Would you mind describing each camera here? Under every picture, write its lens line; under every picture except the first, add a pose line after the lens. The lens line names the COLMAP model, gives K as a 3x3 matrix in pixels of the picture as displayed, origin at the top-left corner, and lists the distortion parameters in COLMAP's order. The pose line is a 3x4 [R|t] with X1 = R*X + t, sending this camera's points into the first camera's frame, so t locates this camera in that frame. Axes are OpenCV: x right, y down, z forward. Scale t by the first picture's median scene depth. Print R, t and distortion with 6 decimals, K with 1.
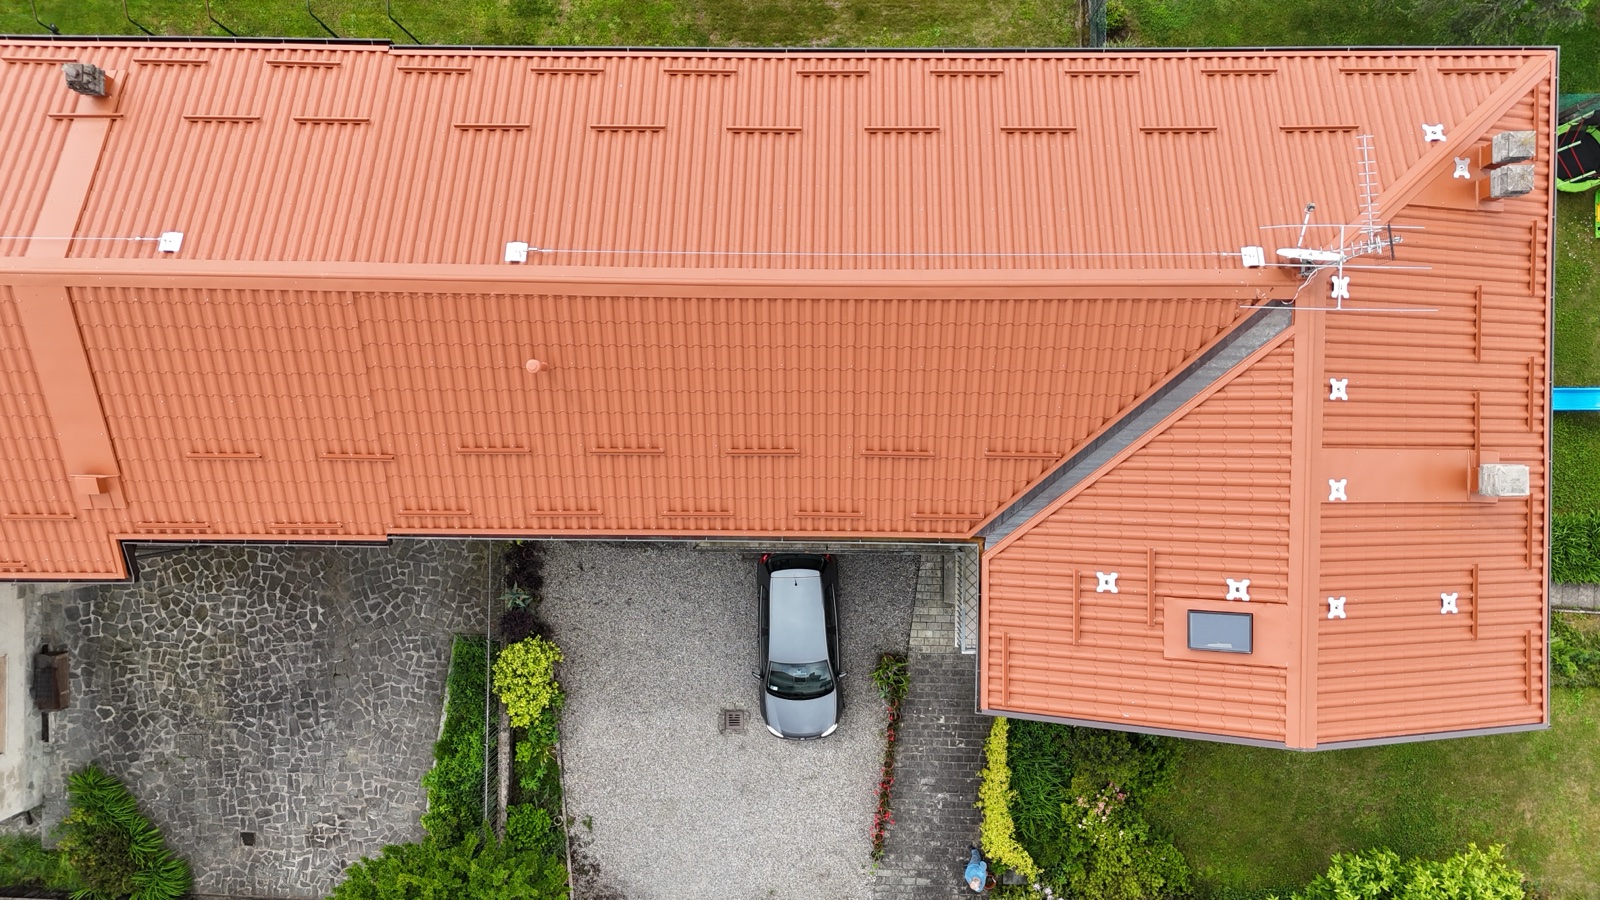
lens RADIAL K [[1136.7, 0, 800.0], [0, 1136.7, 448.8], [0, 0, 1]] dist [0.040666, -0.040229]
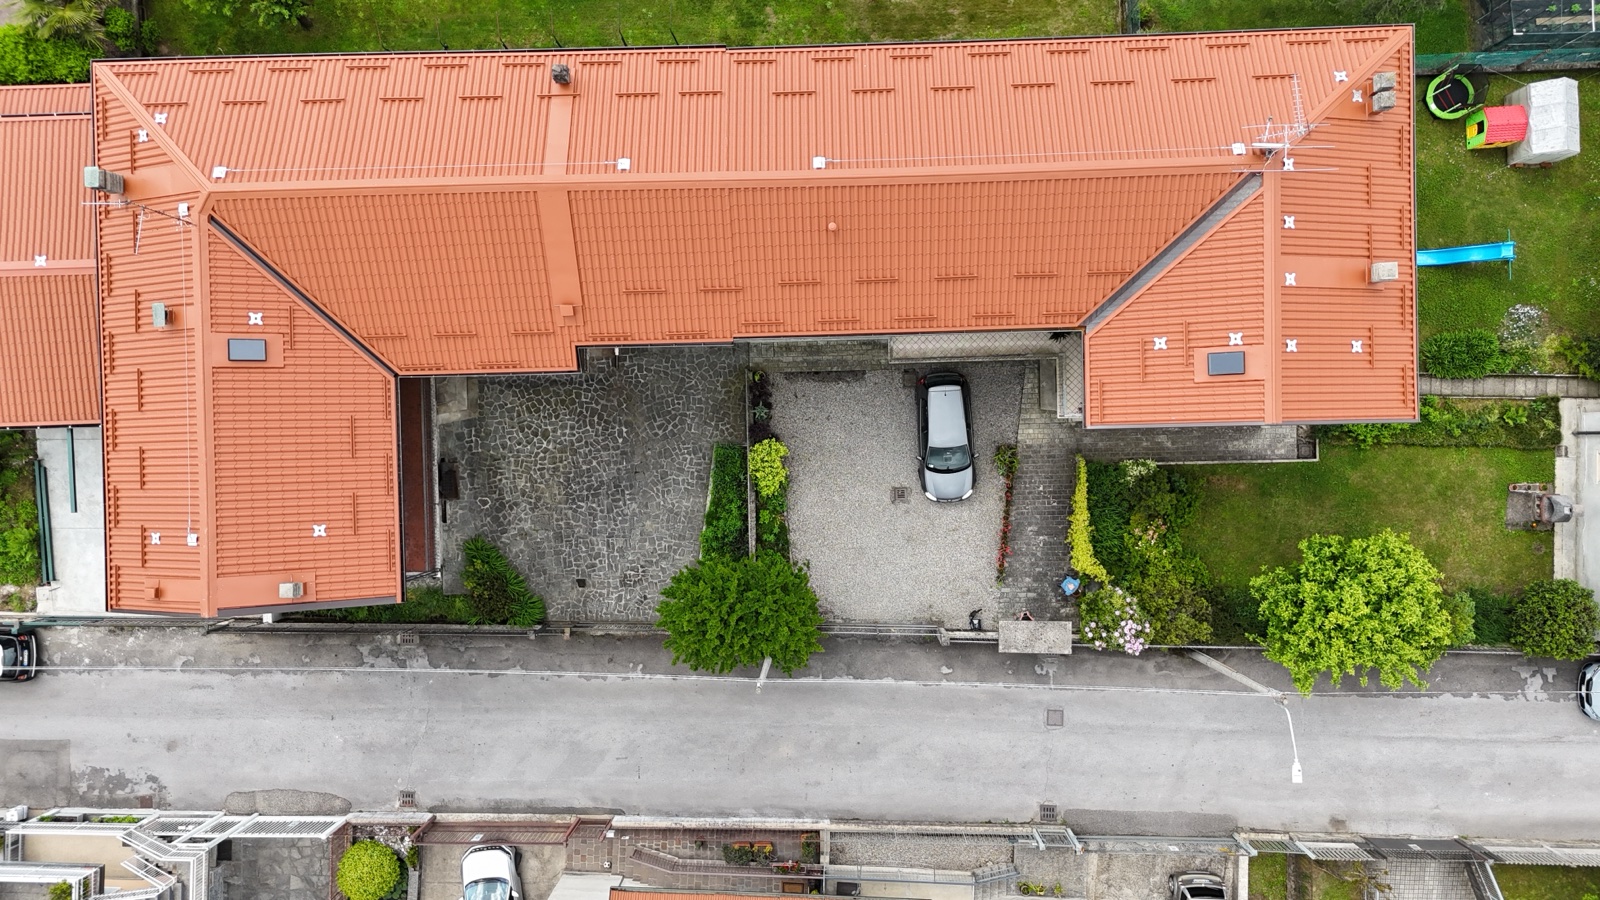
lens RADIAL K [[1136.7, 0, 795.5], [0, 1136.7, 456.4], [0, 0, 1]] dist [0.040666, -0.040229]
pose [[0.999446, -0.033220, -0.002075, -0.201380], [0.033234, 0.999423, 0.007054, 0.181355], [0.001840, -0.007119, 0.999973, -0.517564]]
